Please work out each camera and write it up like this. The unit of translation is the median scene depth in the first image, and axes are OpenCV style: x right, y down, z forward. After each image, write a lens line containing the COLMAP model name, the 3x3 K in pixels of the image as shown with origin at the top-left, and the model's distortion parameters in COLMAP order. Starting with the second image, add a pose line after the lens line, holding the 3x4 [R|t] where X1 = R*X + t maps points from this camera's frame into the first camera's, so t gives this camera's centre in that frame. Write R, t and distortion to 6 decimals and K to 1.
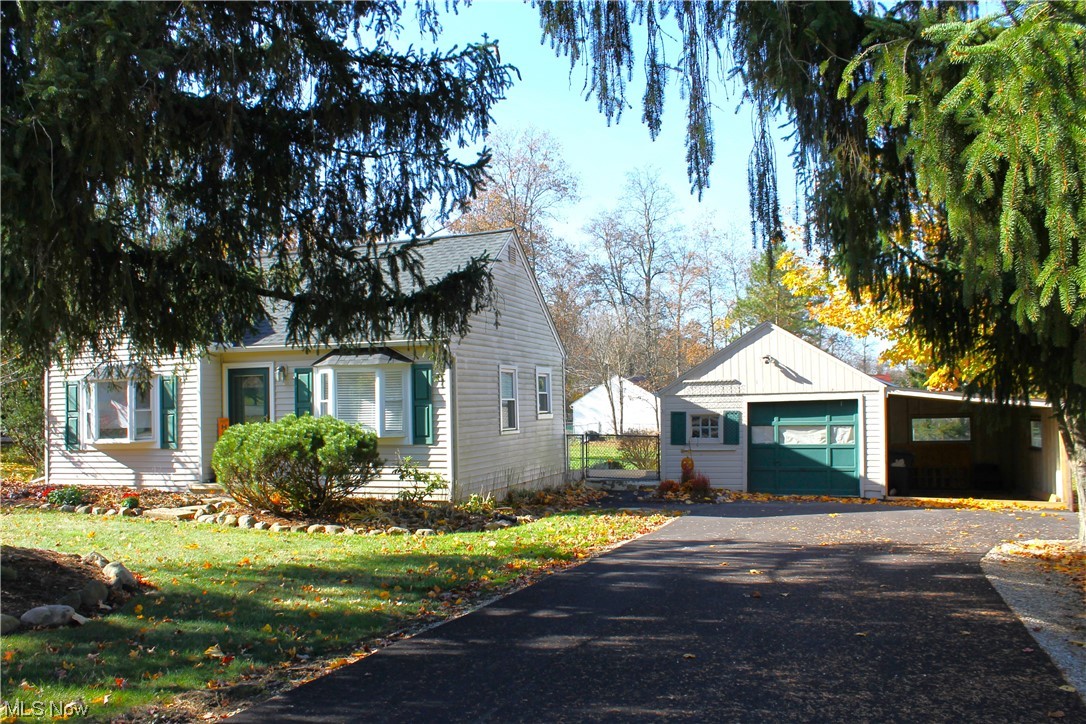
lens RADIAL K [[922.9, 0, 540.1], [0, 922.9, 364.6], [0, 0, 1]] dist [-0.049958, -0.001454]
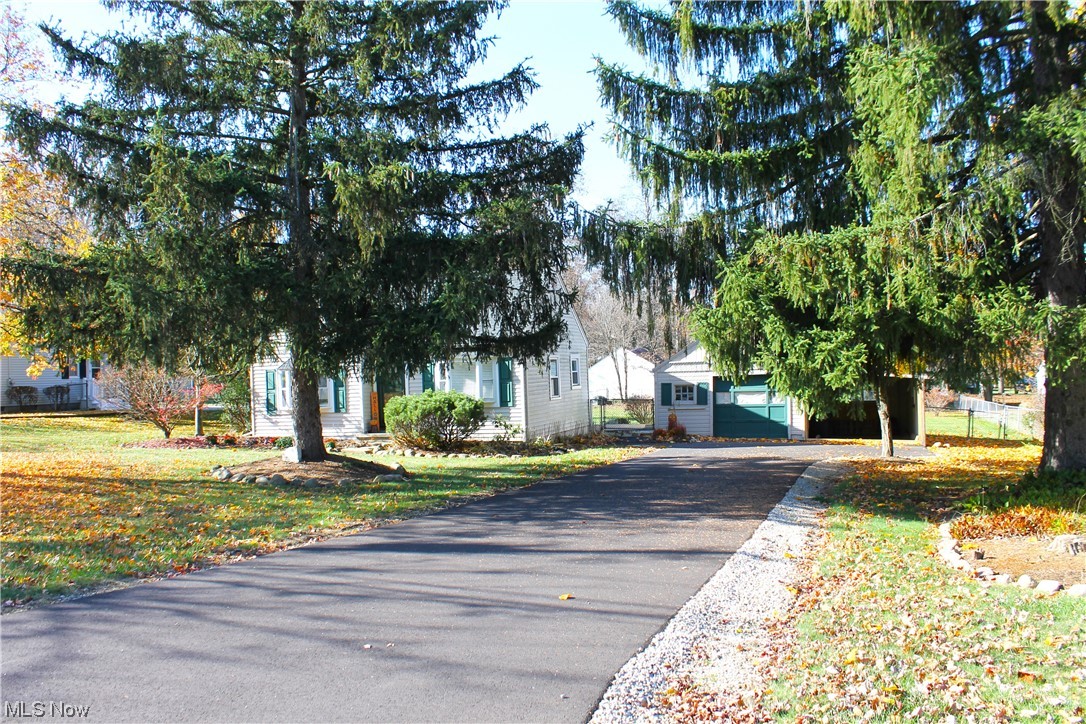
lens RADIAL K [[880.7, 0, 546.5], [0, 880.7, 361.4], [0, 0, 1]] dist [-0.000770, 0.000545]
pose [[0.999910, -0.013372, -0.000745, -0.047932], [0.013389, 0.999393, 0.032166, -0.037607], [0.000315, -0.032173, 0.999482, -0.486645]]
